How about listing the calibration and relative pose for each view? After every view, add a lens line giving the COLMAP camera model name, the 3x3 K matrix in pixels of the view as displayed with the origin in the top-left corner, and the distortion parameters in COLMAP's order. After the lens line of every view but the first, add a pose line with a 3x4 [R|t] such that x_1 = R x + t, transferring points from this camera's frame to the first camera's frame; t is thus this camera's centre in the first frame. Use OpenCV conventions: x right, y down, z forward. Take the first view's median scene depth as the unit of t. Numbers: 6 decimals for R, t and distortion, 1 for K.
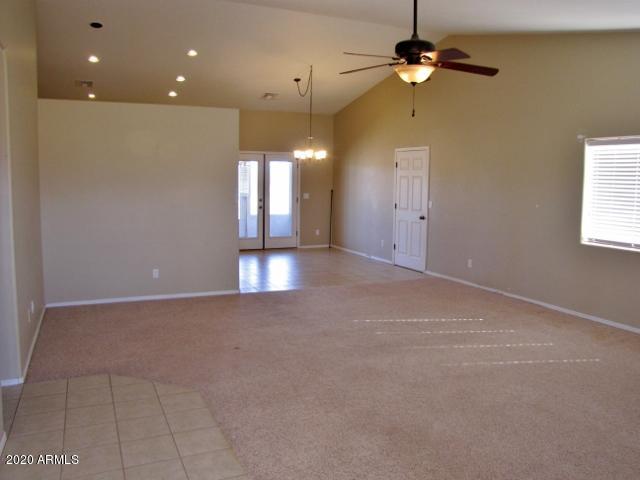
lens RADIAL K [[535.9, 0, 320.4], [0, 535.9, 238.3], [0, 0, 1]] dist [-0.054762, 0.009244]
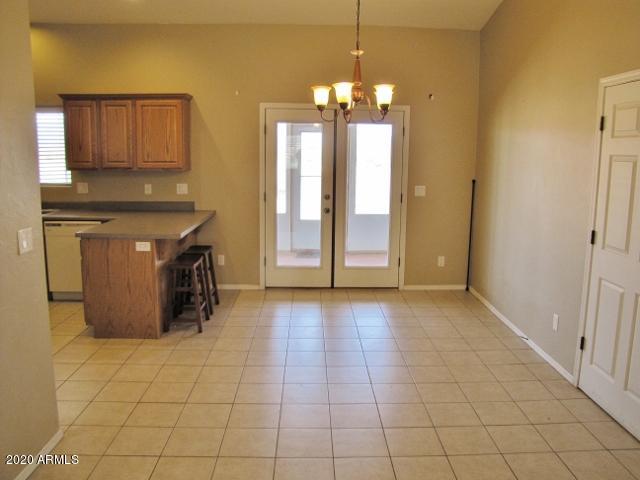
lens RADIAL K [[535.9, 0, 319.8], [0, 535.9, 242.0], [0, 0, 1]] dist [-0.054762, 0.009244]
pose [[0.912653, 0.060752, -0.404196, 0.098506], [-0.035240, 0.996905, 0.070270, -0.064060], [0.407214, -0.049888, 0.911969, 0.501009]]
